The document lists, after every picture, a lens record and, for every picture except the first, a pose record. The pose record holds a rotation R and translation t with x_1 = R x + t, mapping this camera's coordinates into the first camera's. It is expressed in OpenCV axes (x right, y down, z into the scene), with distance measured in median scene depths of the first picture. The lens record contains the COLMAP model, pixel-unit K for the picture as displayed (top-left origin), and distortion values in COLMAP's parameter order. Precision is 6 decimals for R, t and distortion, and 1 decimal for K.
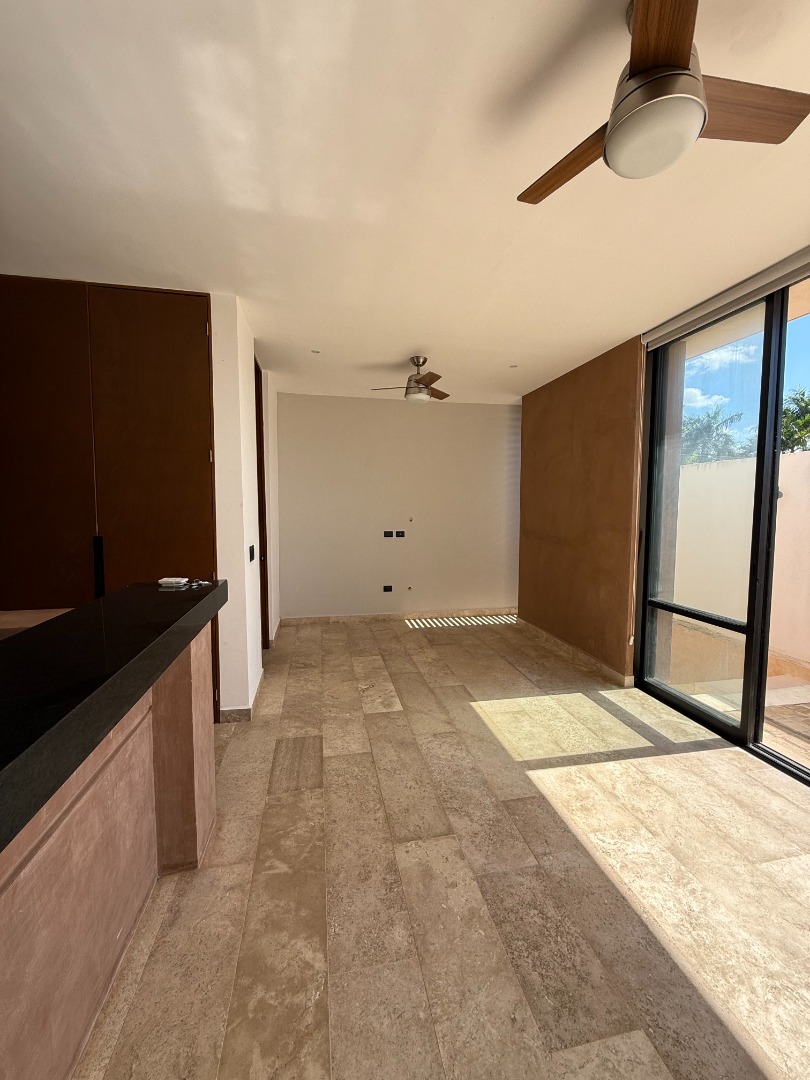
lens RADIAL K [[429.7, 0, 401.8], [0, 429.7, 542.0], [0, 0, 1]] dist [-0.000884, 0.000533]
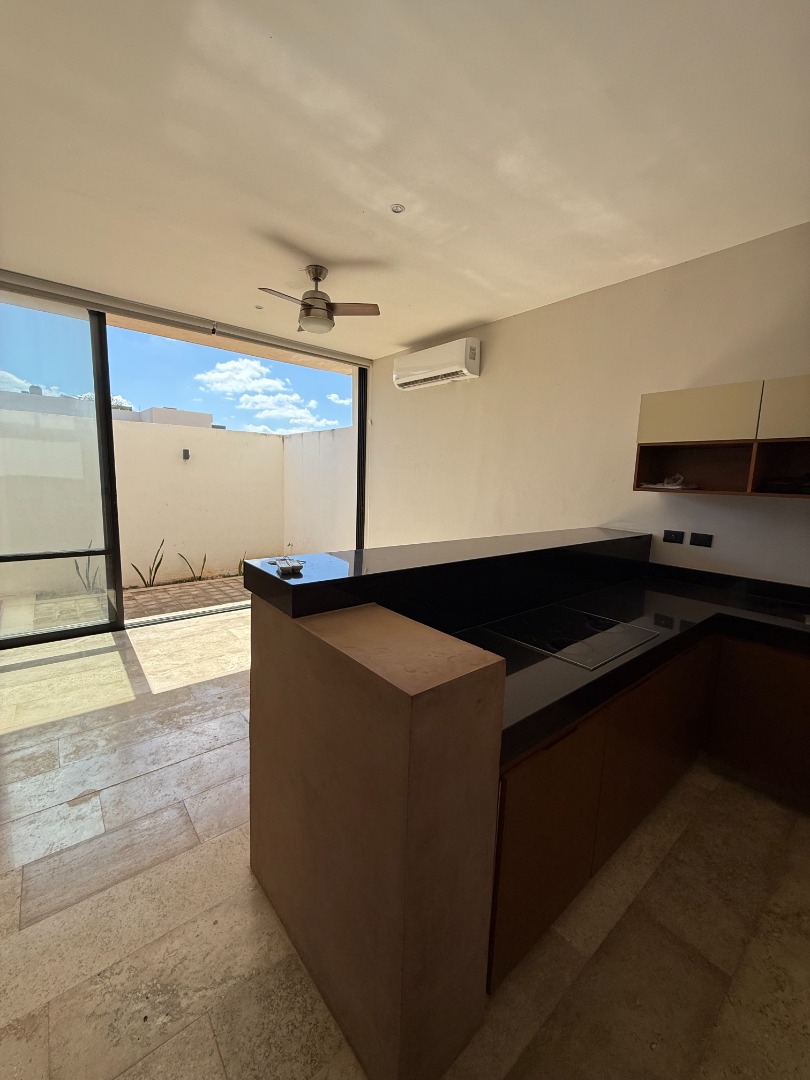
lens RADIAL K [[429.7, 0, 397.5], [0, 429.7, 533.0], [0, 0, 1]] dist [-0.000884, 0.000533]
pose [[-0.468097, -0.128064, 0.874348, -0.991509], [0.044378, 0.984788, 0.167998, -0.056791], [-0.882562, 0.117442, -0.455293, 0.915322]]
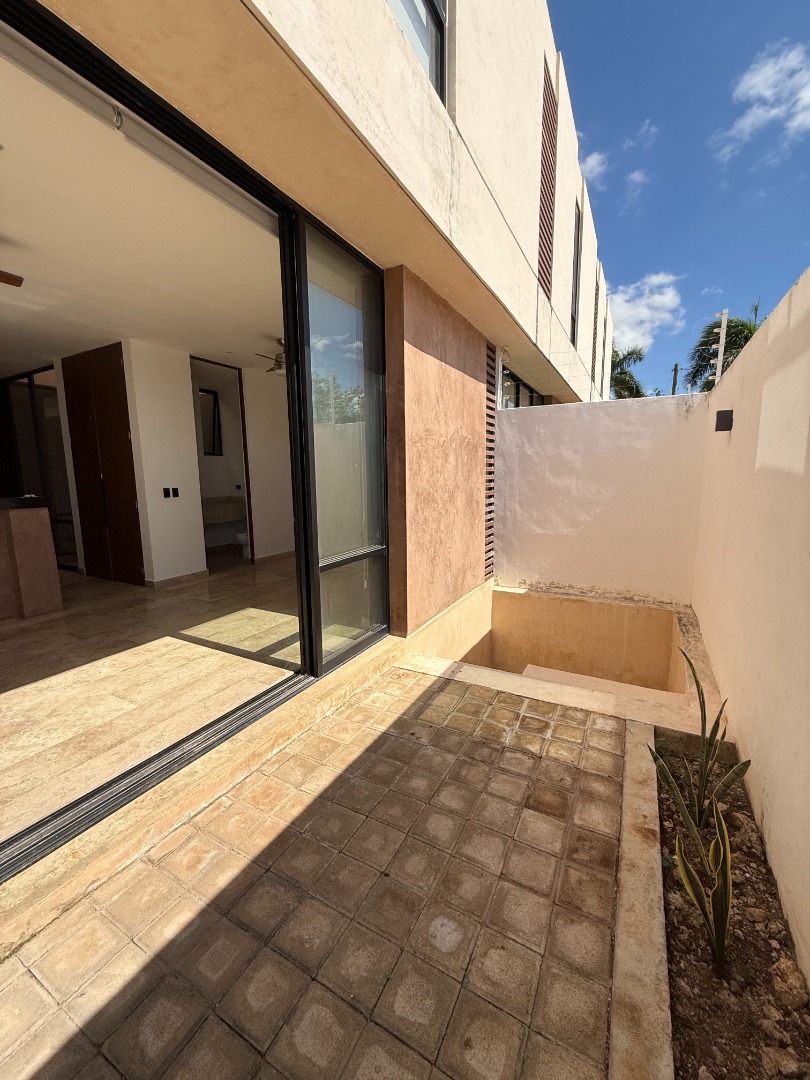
lens RADIAL K [[429.7, 0, 403.7], [0, 429.7, 537.1], [0, 0, 1]] dist [-0.000884, 0.000533]
pose [[0.770517, 0.080198, -0.632354, 1.868540], [-0.039786, 0.996170, 0.077860, 0.047354], [0.636176, -0.034833, 0.770757, 0.397347]]
